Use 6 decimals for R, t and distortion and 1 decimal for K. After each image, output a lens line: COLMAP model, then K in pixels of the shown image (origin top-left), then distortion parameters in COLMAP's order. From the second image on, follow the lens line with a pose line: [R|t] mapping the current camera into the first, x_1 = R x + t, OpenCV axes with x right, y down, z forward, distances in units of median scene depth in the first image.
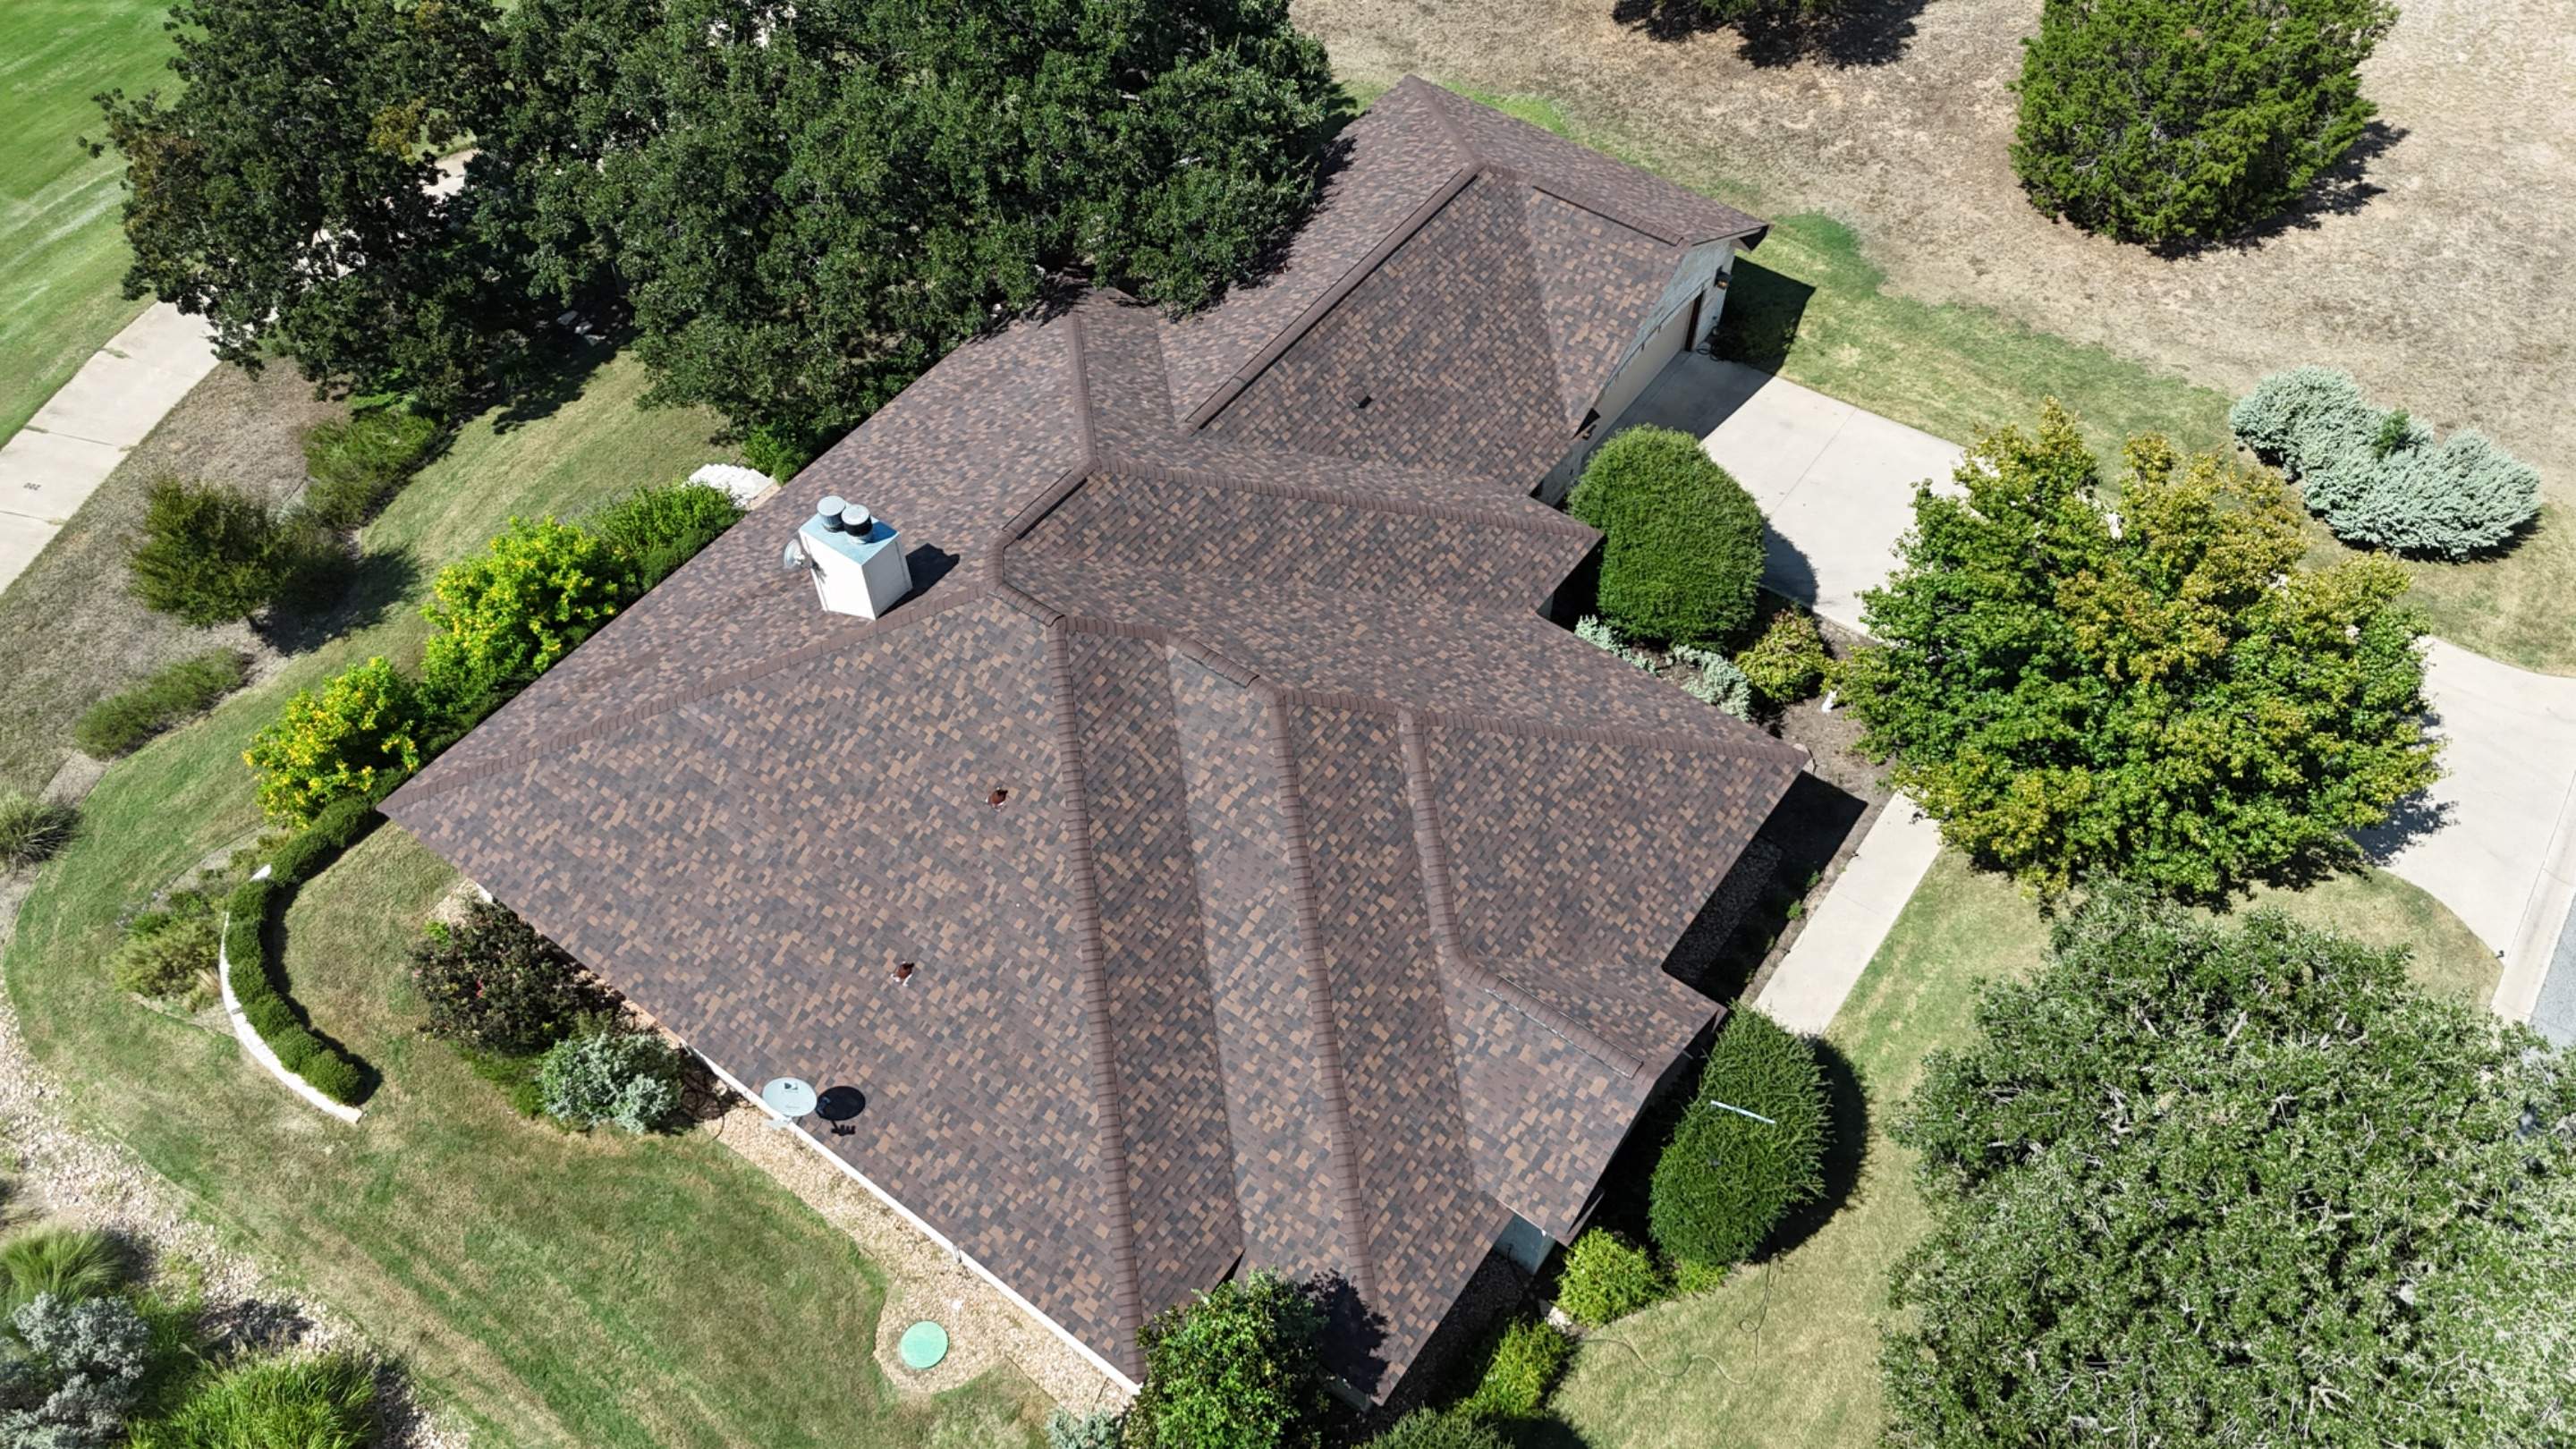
lens RADIAL K [[1890.1, 0, 1273.6], [0, 1890.1, 760.2], [0, 0, 1]] dist [0.104738, -0.115551]
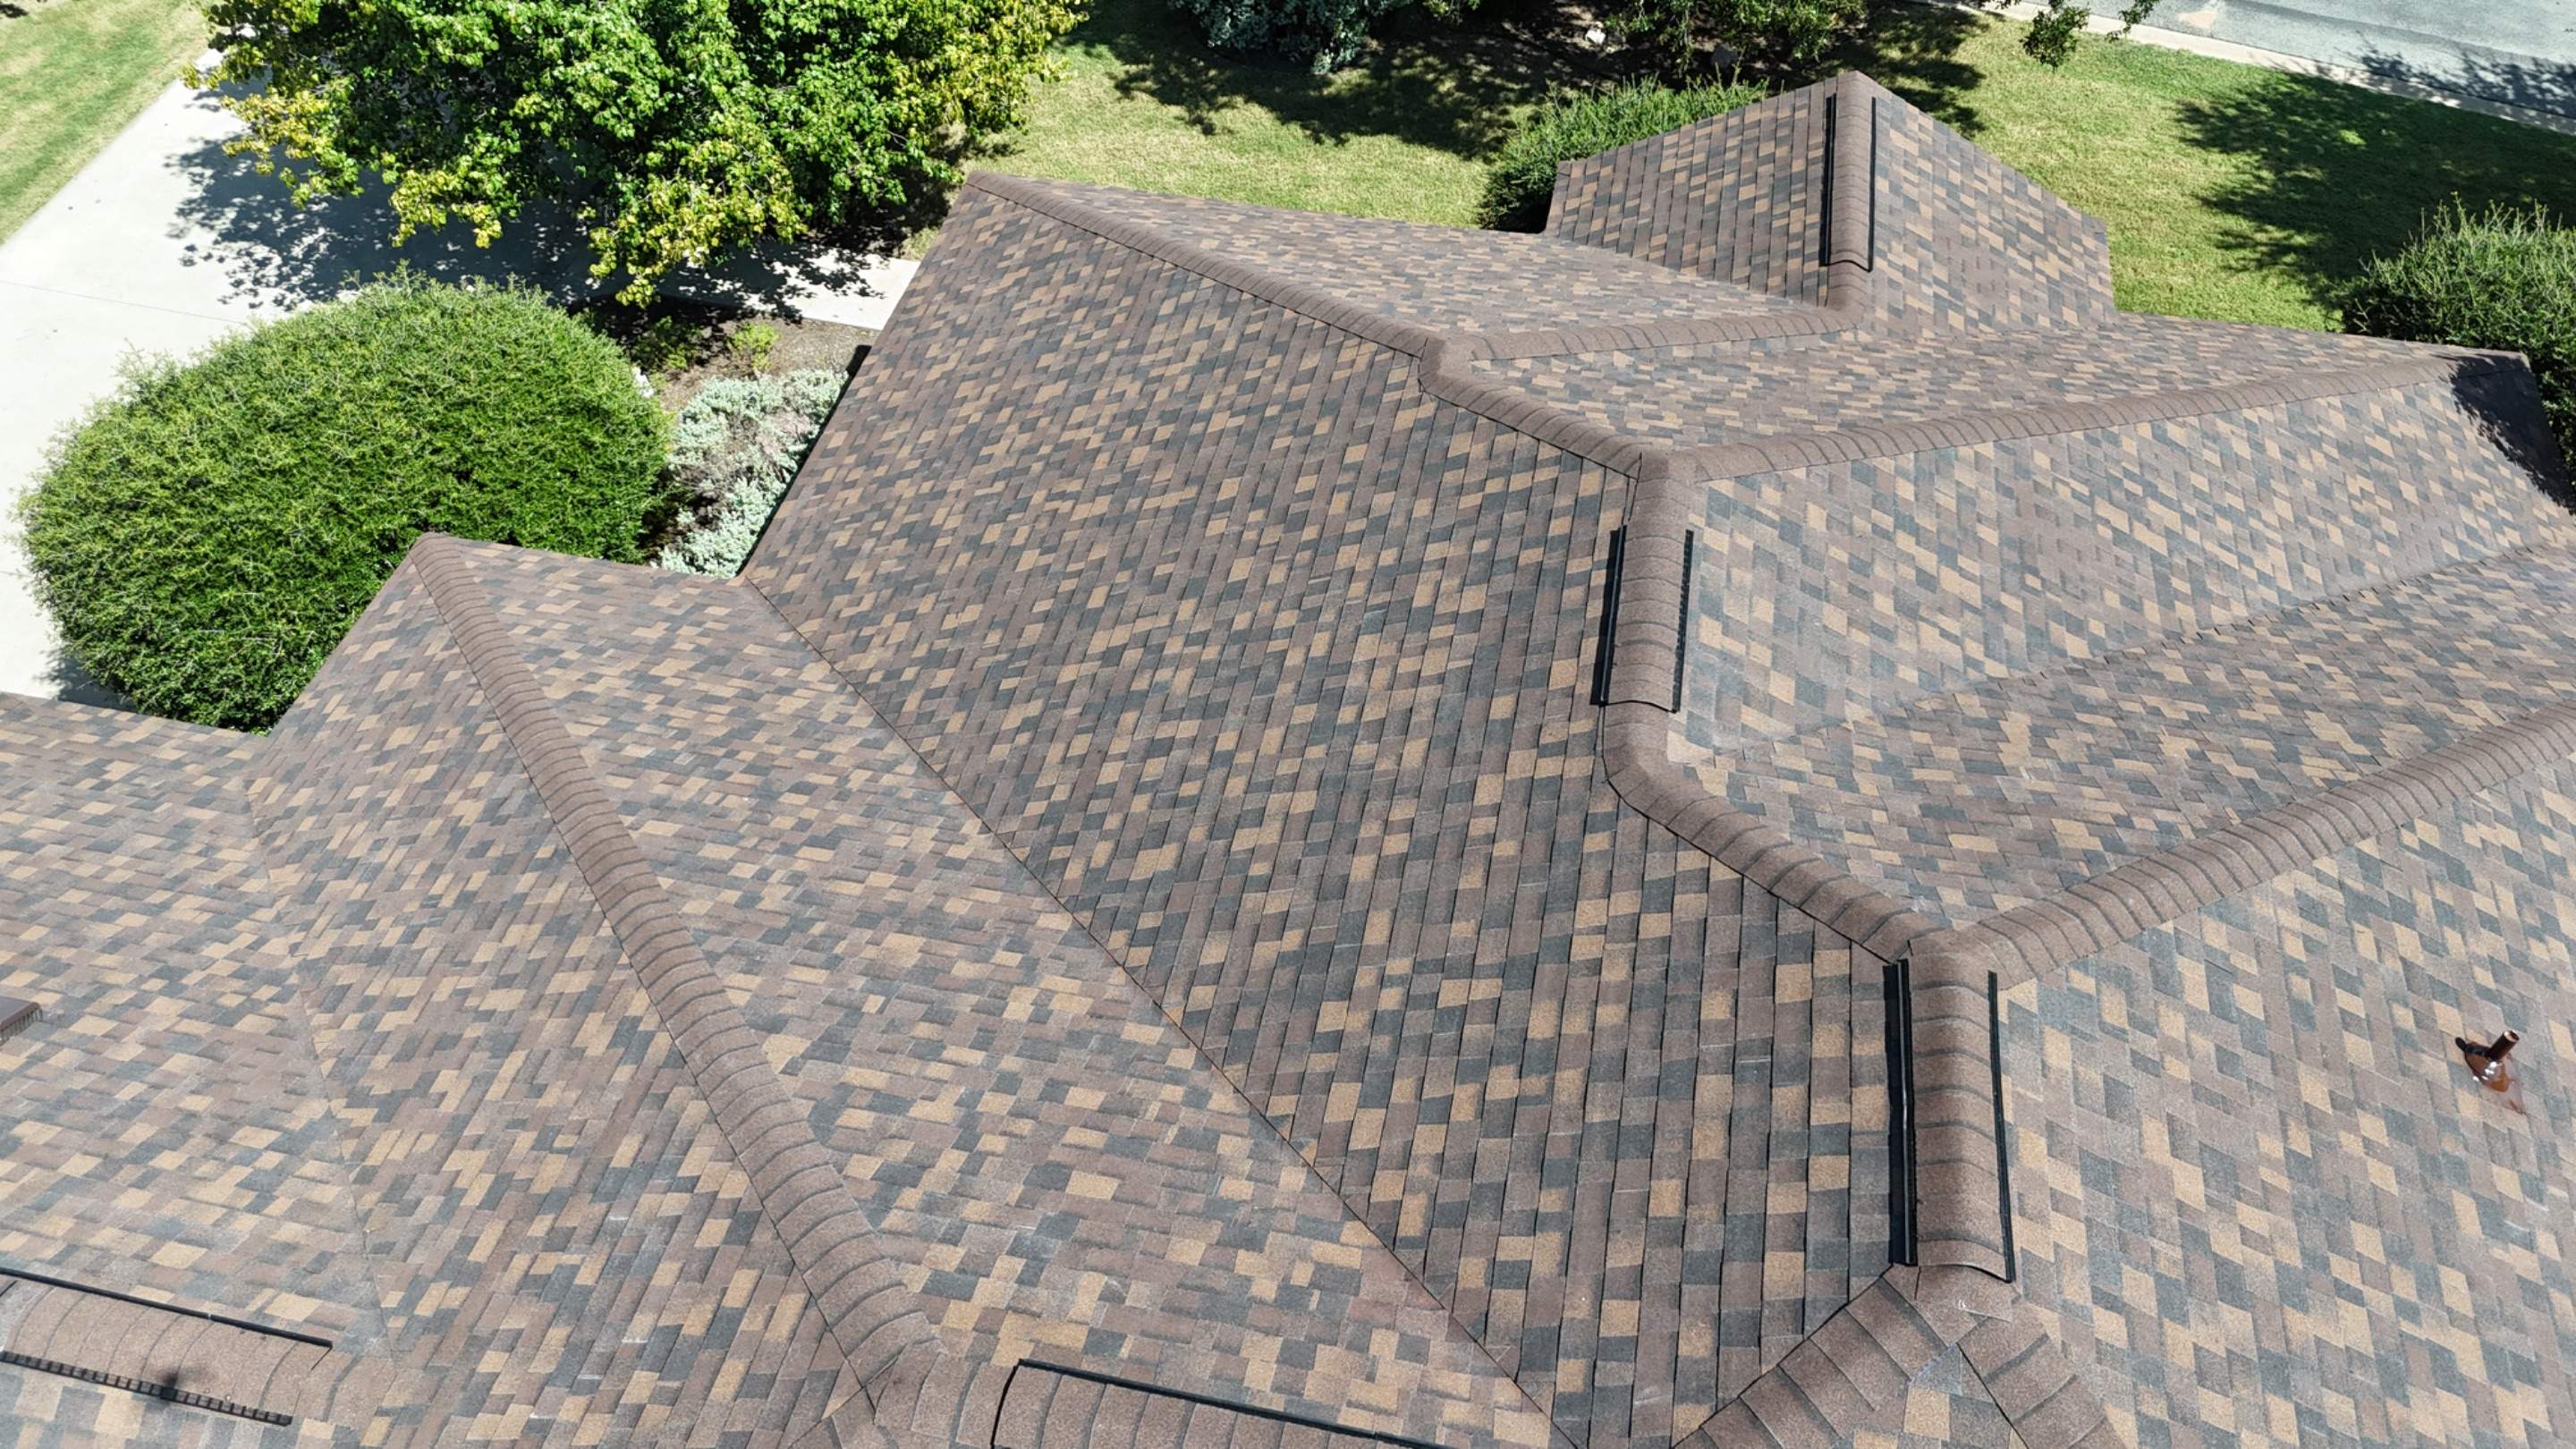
lens RADIAL K [[1915.6, 0, 1279.2], [0, 1915.6, 725.2], [0, 0, 1]] dist [0.053571, -0.047607]
pose [[-0.415501, -0.670293, 0.614871, -0.203423], [0.732707, 0.153910, 0.662912, -0.292412], [-0.538980, 0.725961, 0.427179, 0.894946]]
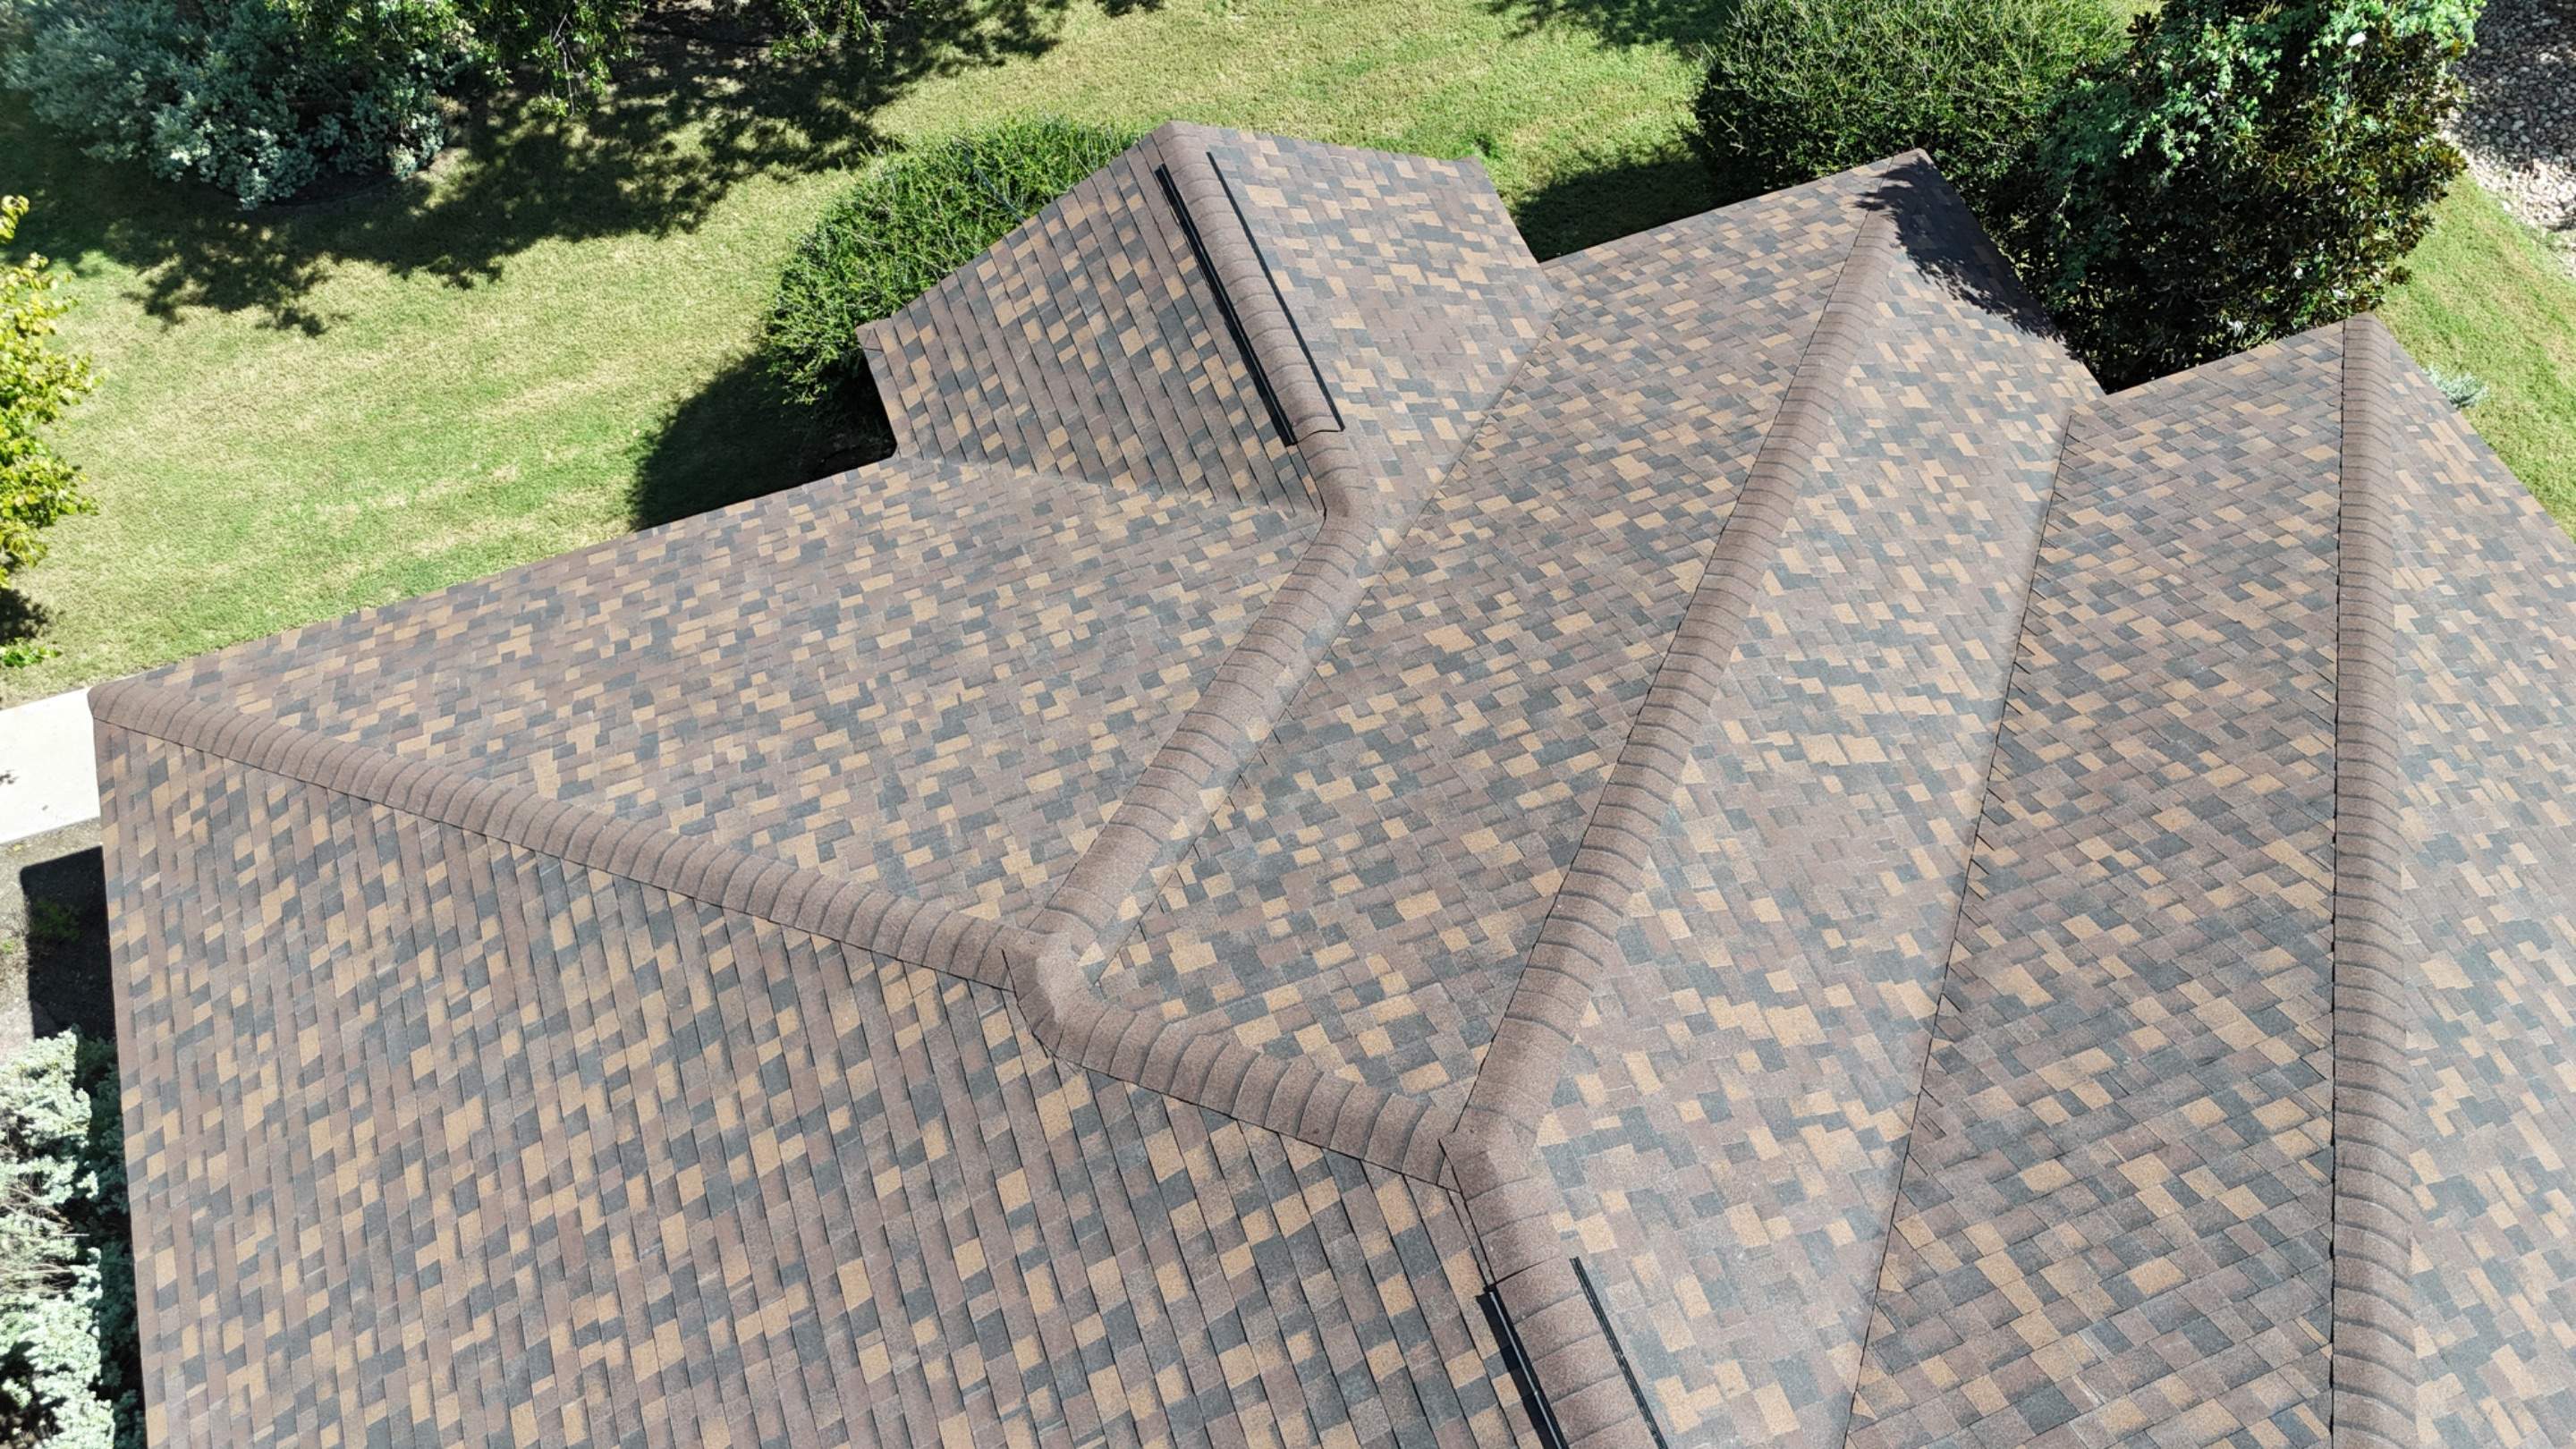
lens RADIAL K [[1901.5, 0, 1281.4], [0, 1901.5, 737.0], [0, 0, 1]] dist [0.076385, -0.081560]
pose [[-0.839597, -0.465558, 0.279881, -0.020782], [0.442440, -0.287160, 0.849580, -0.234781], [-0.315158, 0.837135, 0.447080, 0.822900]]
